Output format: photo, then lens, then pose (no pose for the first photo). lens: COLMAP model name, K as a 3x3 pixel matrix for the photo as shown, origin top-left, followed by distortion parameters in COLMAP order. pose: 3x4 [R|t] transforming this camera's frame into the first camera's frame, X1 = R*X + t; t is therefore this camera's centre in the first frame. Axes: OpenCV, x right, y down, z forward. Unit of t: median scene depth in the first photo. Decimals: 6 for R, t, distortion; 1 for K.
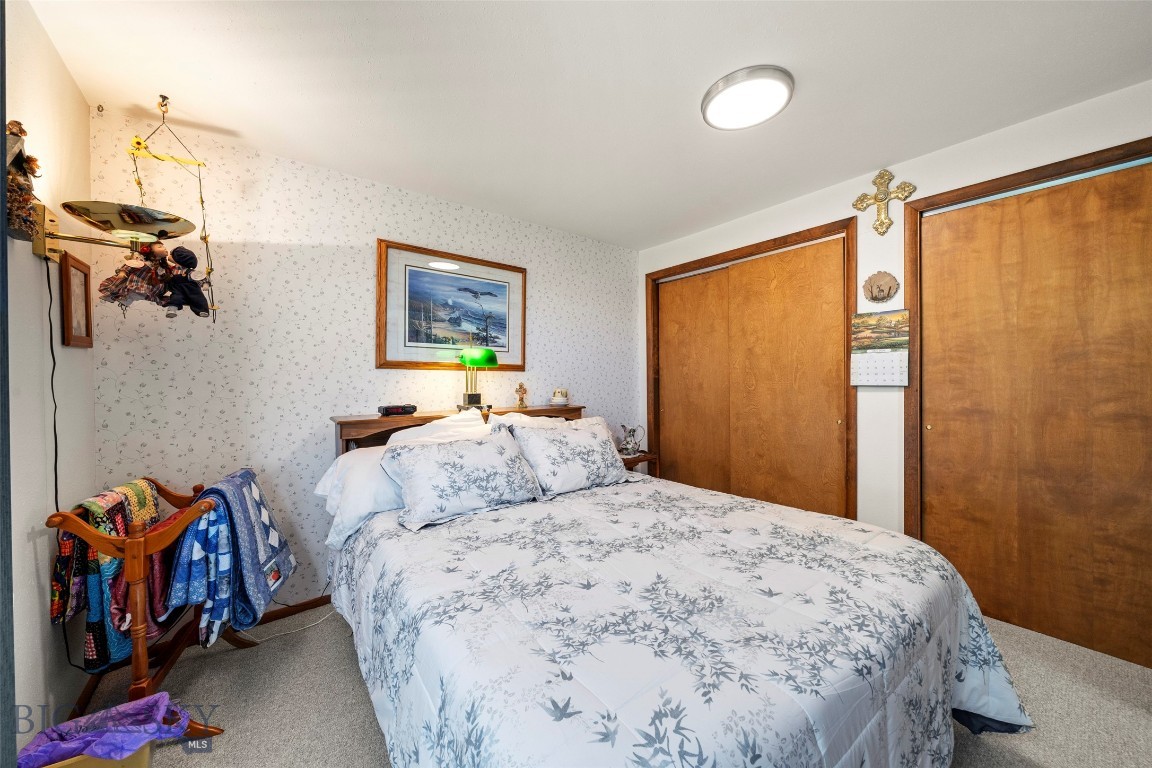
lens RADIAL K [[423.9, 0, 576.0], [0, 423.9, 384.0], [0, 0, 1]] dist [-0.017538, -0.000020]
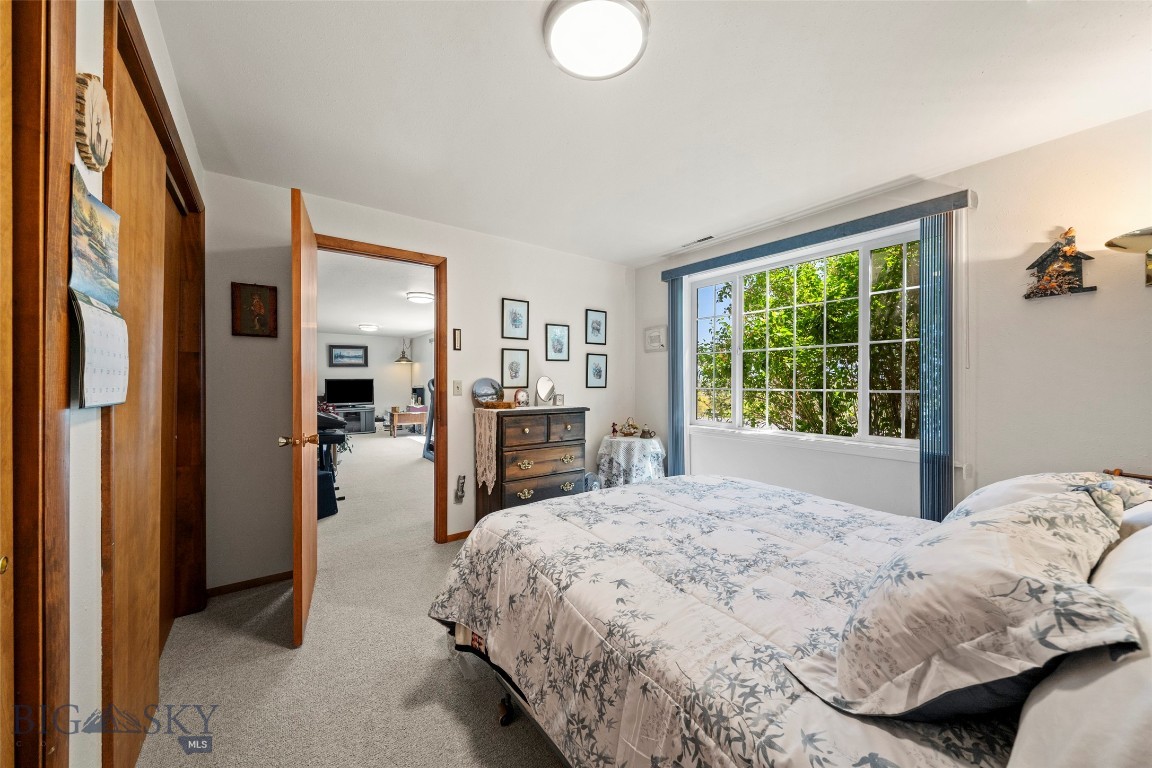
lens RADIAL K [[423.9, 0, 576.0], [0, 423.9, 384.0], [0, 0, 1]] dist [-0.017538, -0.000020]
pose [[-0.999792, -0.002724, 0.020214, 0.220870], [-0.002321, 0.999799, 0.019911, -0.033270], [-0.020264, 0.019860, -0.999597, 2.398138]]
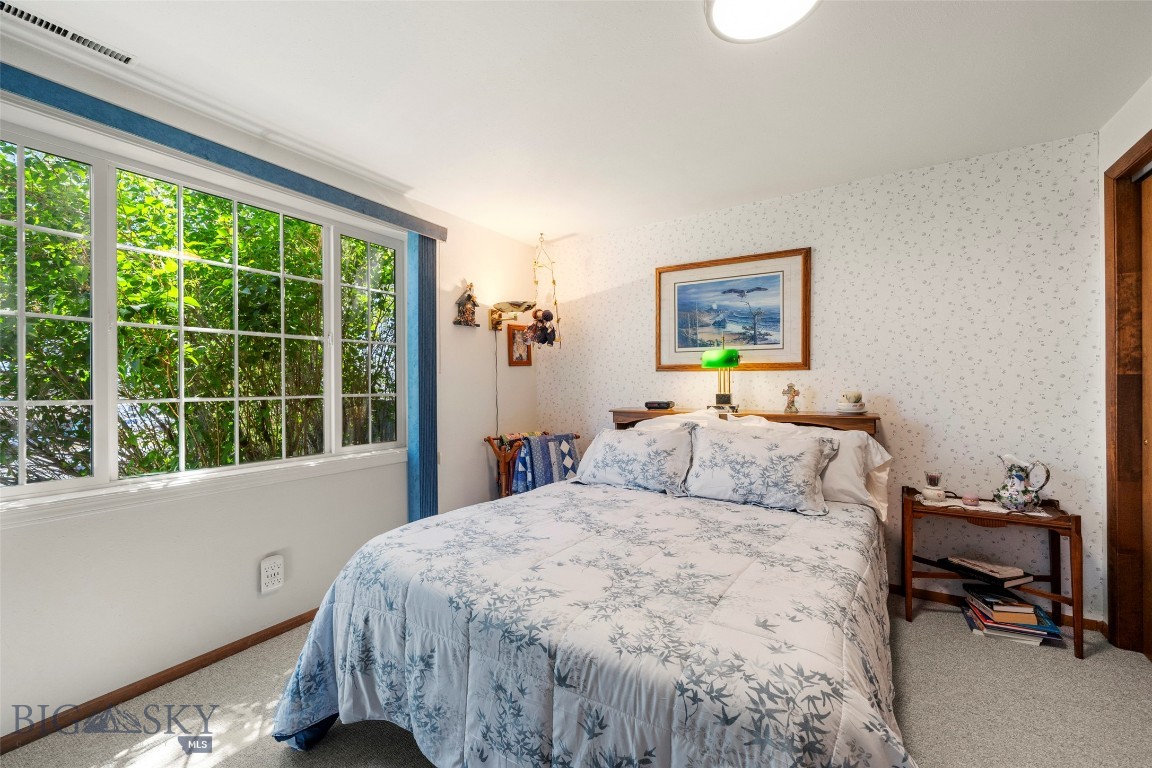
lens RADIAL K [[459.1, 0, 576.0], [0, 459.1, 384.0], [0, 0, 1]] dist [-0.001217, 0.000020]
pose [[0.348786, -0.006416, -0.937180, 1.127080], [-0.006472, 0.999936, -0.009254, 0.006455], [0.937180, 0.009293, 0.348722, 0.286386]]
